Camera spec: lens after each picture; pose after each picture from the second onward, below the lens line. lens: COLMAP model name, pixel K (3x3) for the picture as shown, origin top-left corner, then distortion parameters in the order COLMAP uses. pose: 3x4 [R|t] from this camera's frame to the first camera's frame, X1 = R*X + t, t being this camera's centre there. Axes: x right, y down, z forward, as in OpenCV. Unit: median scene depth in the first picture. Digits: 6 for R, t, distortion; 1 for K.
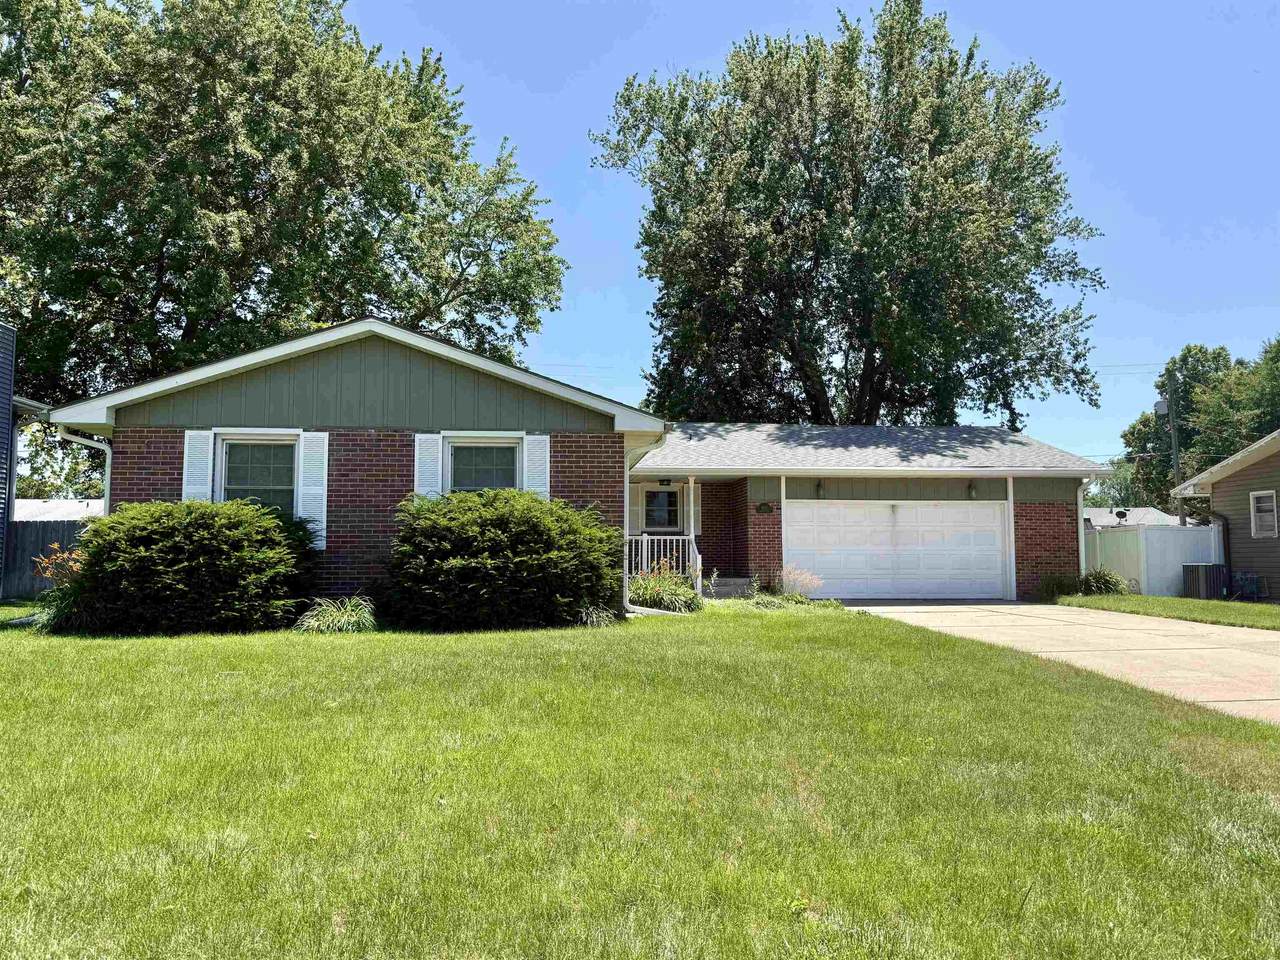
lens RADIAL K [[923.2, 0, 645.5], [0, 923.2, 484.1], [0, 0, 1]] dist [0.055775, -0.002214]
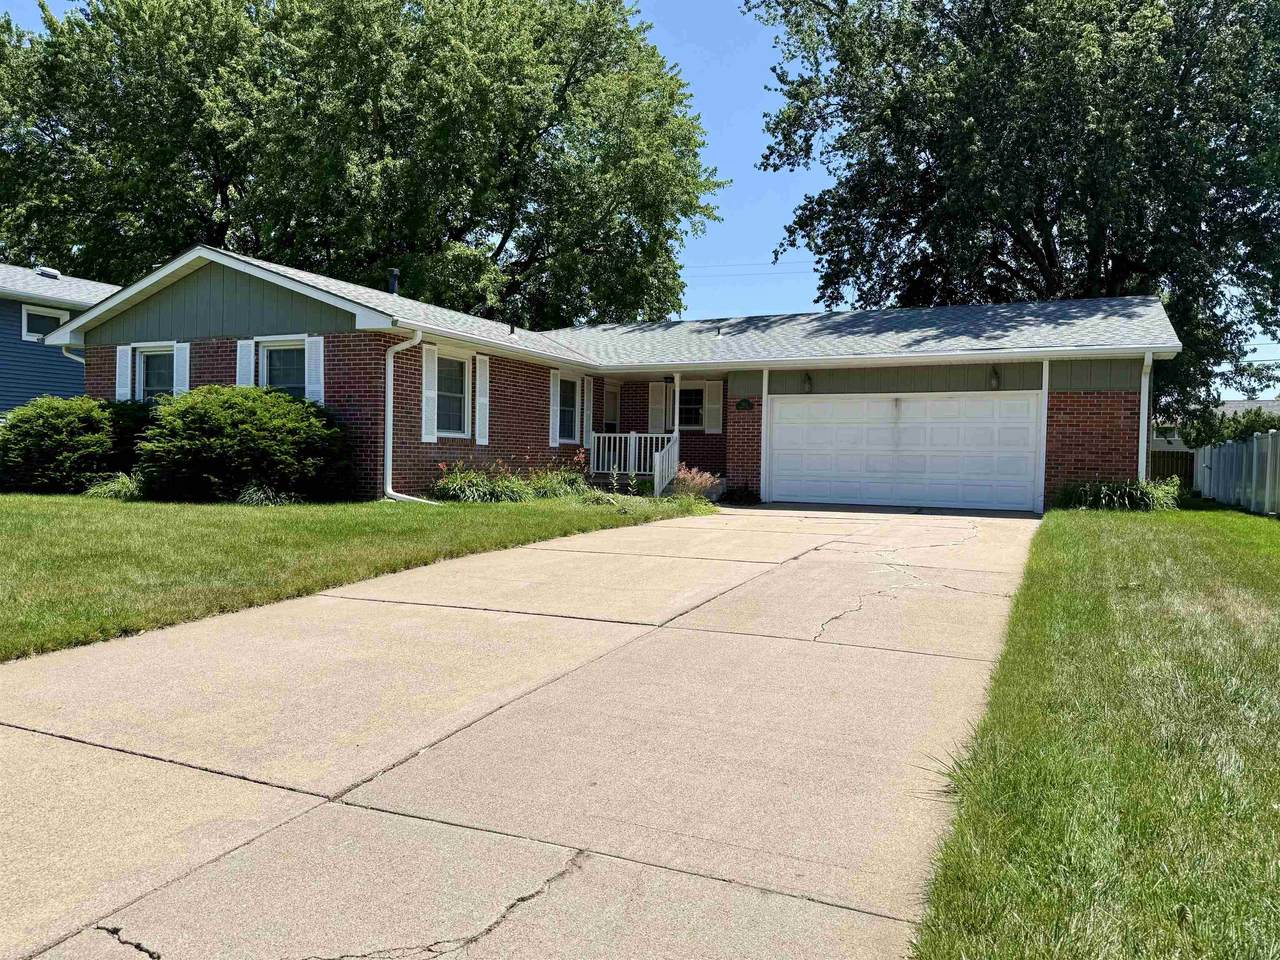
lens RADIAL K [[878.9, 0, 639.1], [0, 878.9, 495.7], [0, 0, 1]] dist [0.063276, -0.096464]
pose [[0.860954, 0.041129, -0.507017, 0.482410], [0.018625, 0.993509, 0.112221, 0.015607], [0.508342, -0.106060, 0.854599, 0.164203]]
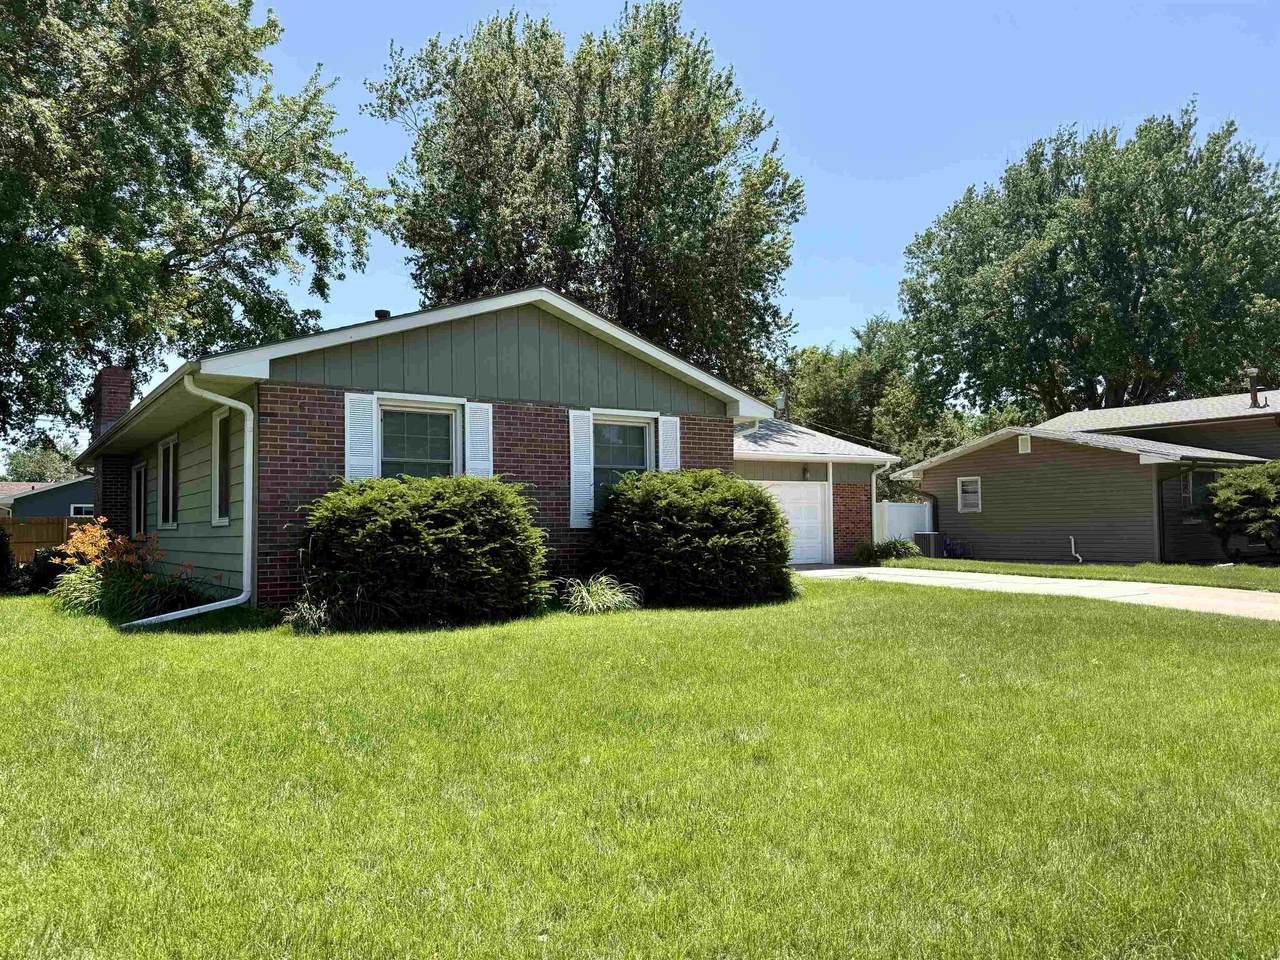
lens RADIAL K [[912.9, 0, 640.0], [0, 912.9, 480.0], [0, 0, 1]] dist [0.057791, -0.002232]
pose [[0.883600, 0.016934, 0.467936, -0.388556], [-0.028944, 0.999410, 0.018487, 0.000003], [-0.467346, -0.029879, 0.883569, 0.070375]]
